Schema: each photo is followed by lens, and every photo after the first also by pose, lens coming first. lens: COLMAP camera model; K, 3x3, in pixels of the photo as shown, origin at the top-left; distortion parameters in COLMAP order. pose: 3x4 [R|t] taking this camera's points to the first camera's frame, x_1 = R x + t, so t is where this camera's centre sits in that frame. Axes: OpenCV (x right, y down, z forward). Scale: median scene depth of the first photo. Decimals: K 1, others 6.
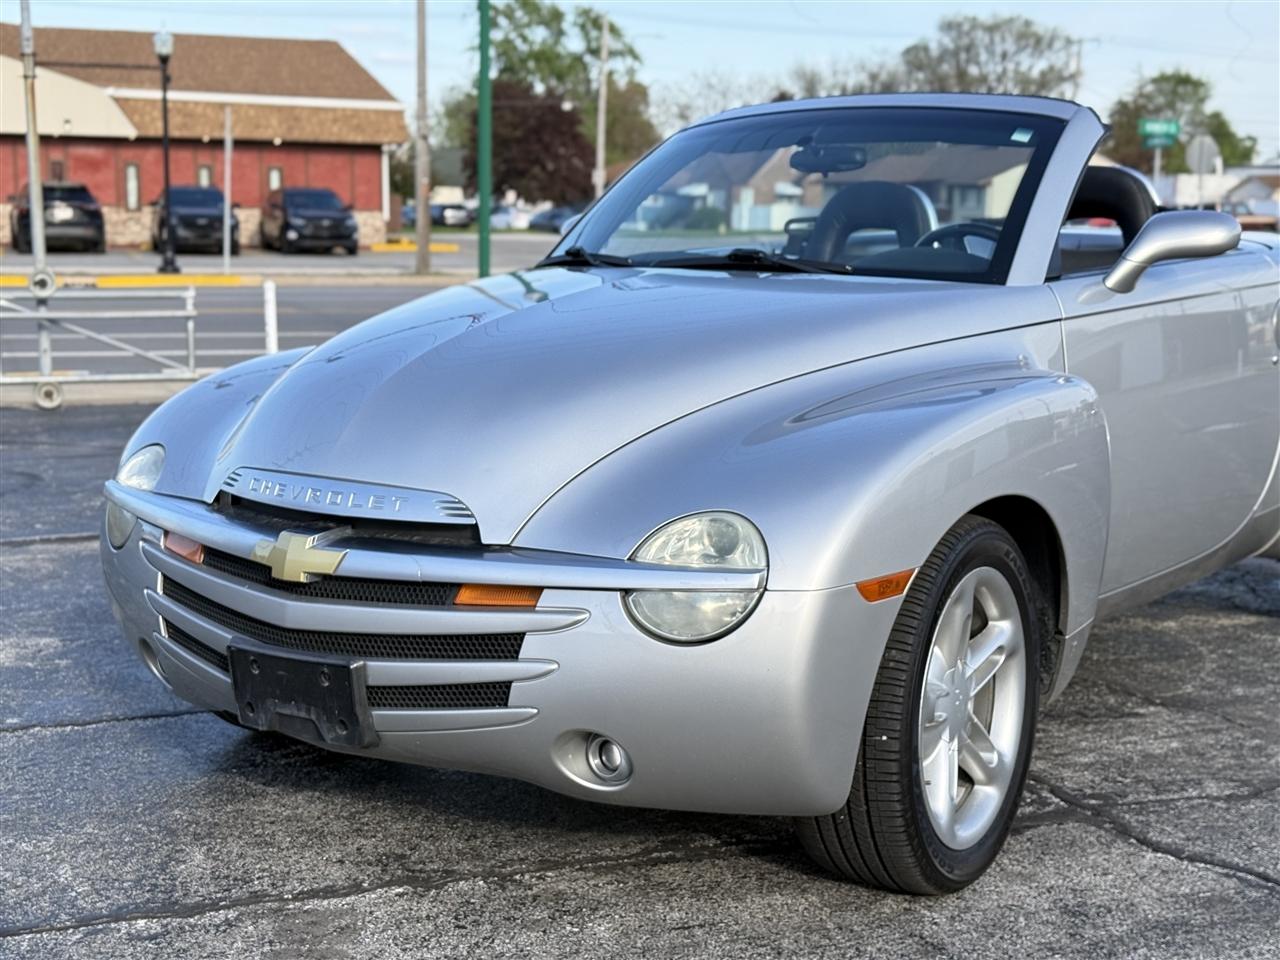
lens RADIAL K [[1745.2, 0, 633.5], [0, 1745.2, 510.1], [0, 0, 1]] dist [0.186754, -0.383052]
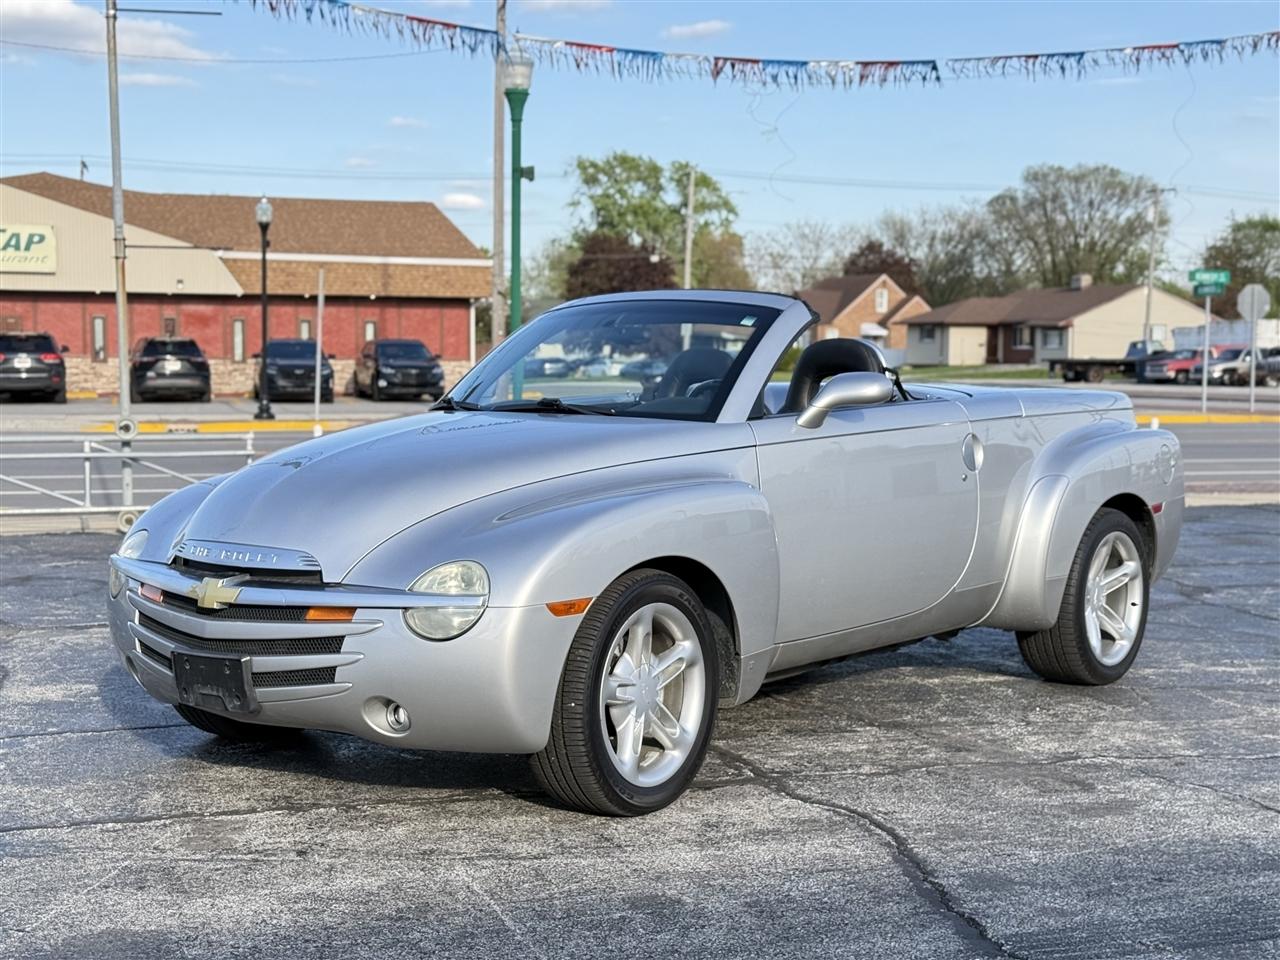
lens RADIAL K [[1745.2, 0, 633.5], [0, 1745.2, 510.1], [0, 0, 1]] dist [0.186754, -0.383052]
pose [[0.998252, -0.001190, -0.059082, 0.223517], [-0.003593, 0.996726, -0.080771, 0.063089], [0.058985, 0.080842, 0.994980, -0.449959]]
